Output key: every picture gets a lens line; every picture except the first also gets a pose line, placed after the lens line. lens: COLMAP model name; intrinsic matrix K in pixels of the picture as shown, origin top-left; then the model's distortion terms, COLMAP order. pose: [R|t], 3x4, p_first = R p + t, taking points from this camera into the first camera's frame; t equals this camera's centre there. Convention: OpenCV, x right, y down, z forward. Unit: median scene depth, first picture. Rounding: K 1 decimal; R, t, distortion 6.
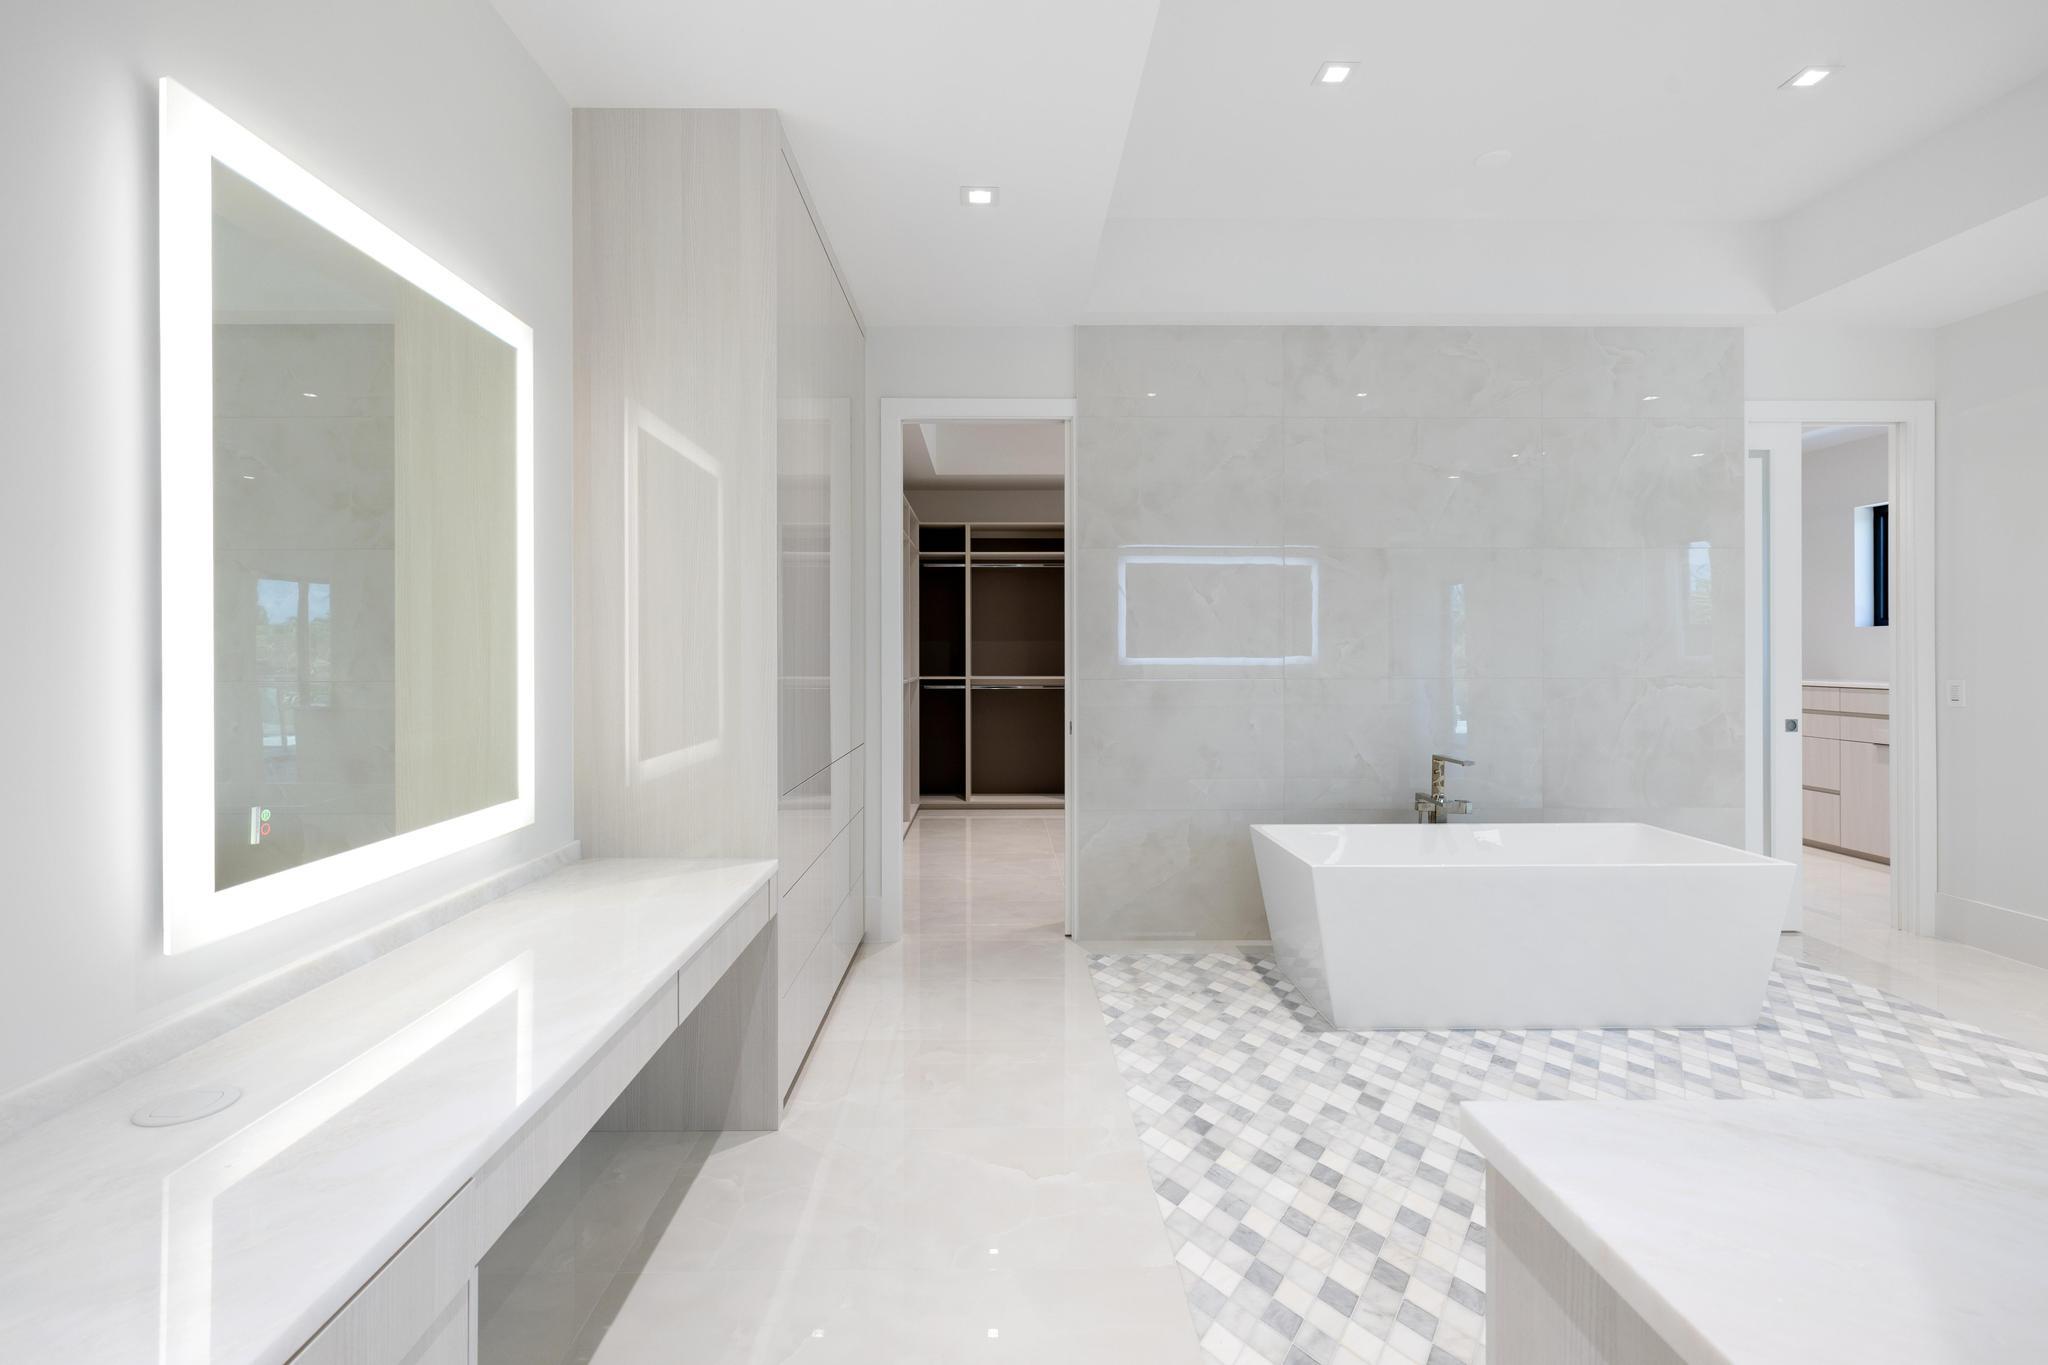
lens RADIAL K [[922.9, 0, 998.8], [0, 922.9, 644.2], [0, 0, 1]] dist [-0.010131, -0.000284]
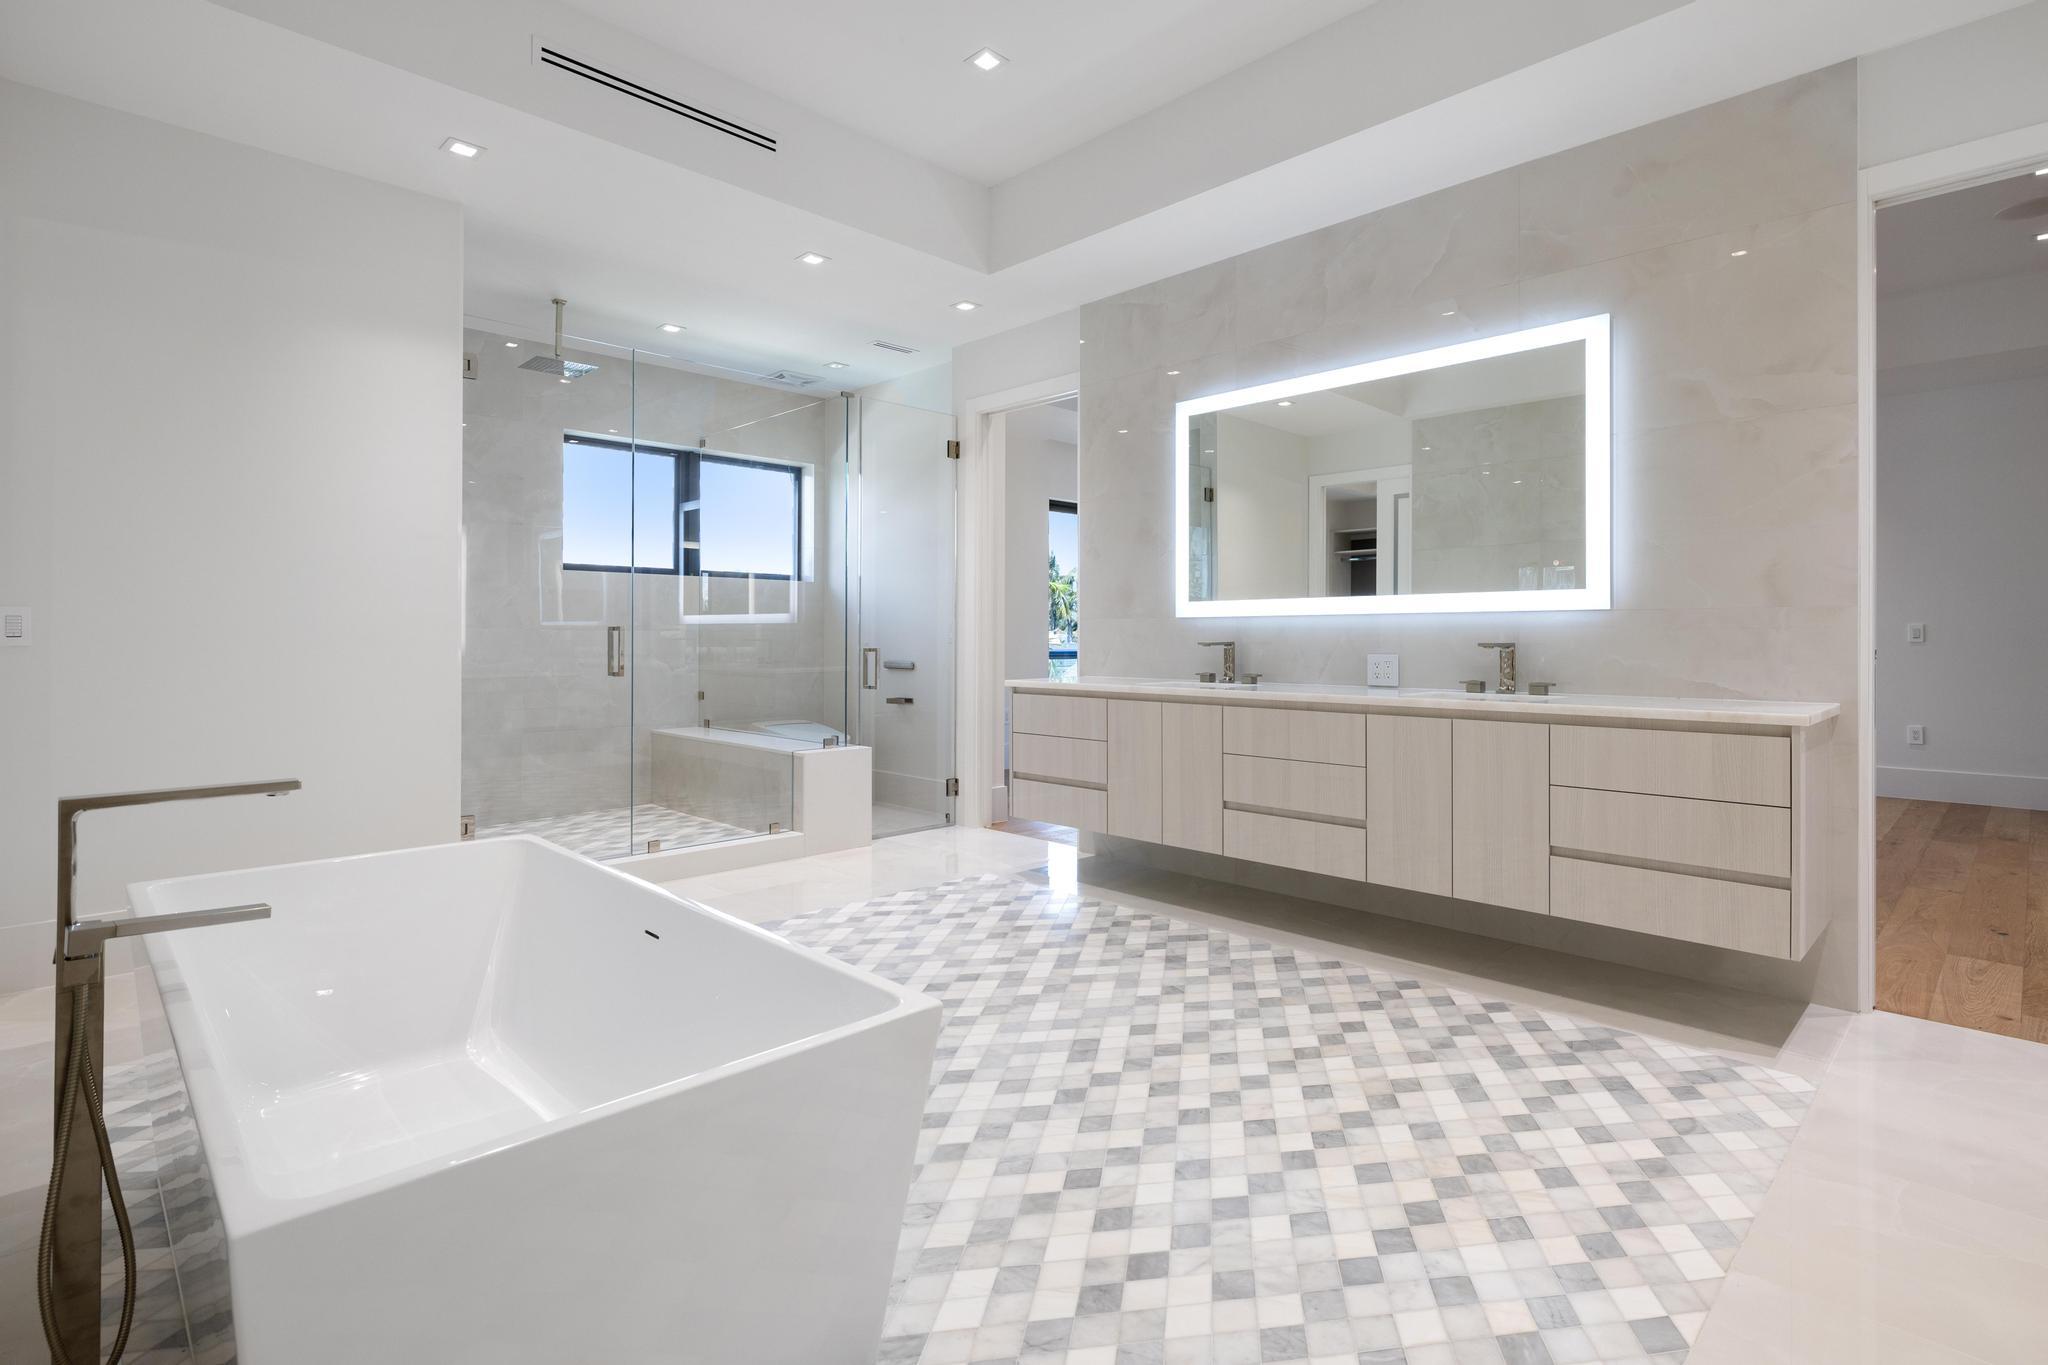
lens RADIAL K [[975.0, 0, 1022.1], [0, 975.0, 642.7], [0, 0, 1]] dist [-0.006941, 0.000396]
pose [[-0.691536, 0.001160, 0.722341, 0.005171], [-0.008328, 0.999919, -0.009579, 0.095229], [-0.722294, -0.012640, -0.691471, 1.416520]]
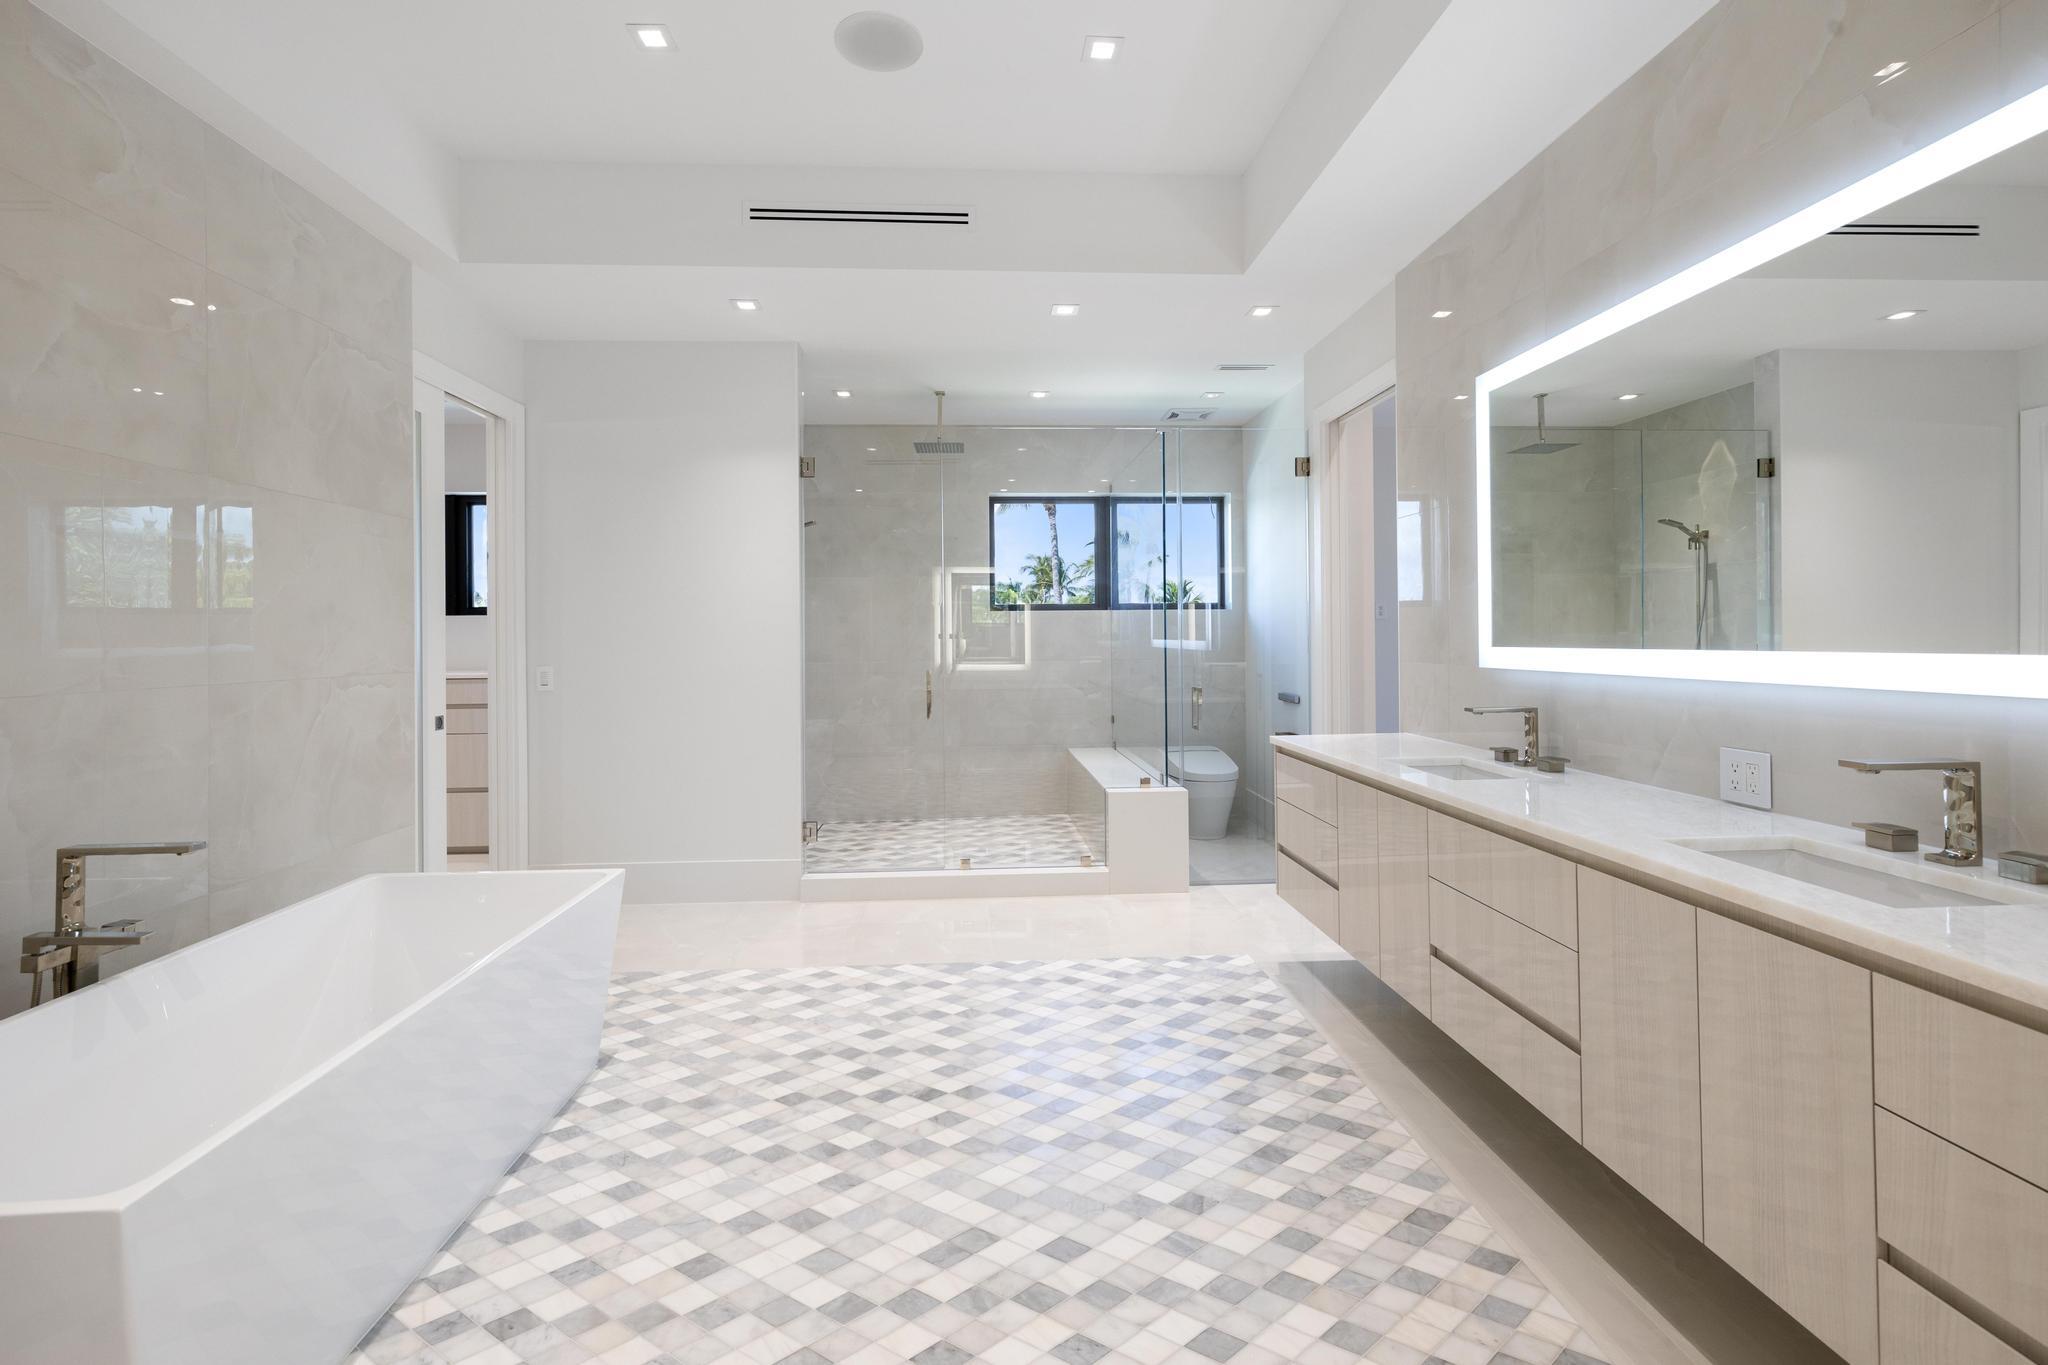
lens RADIAL K [[872.4, 0, 1024.4], [0, 872.4, 637.9], [0, 0, 1]] dist [0.001908, 0.000332]
pose [[-0.053636, 0.004559, 0.998550, -0.042723], [-0.006131, 0.999969, -0.004895, 0.006791], [-0.998542, -0.006385, -0.053606, 0.720260]]
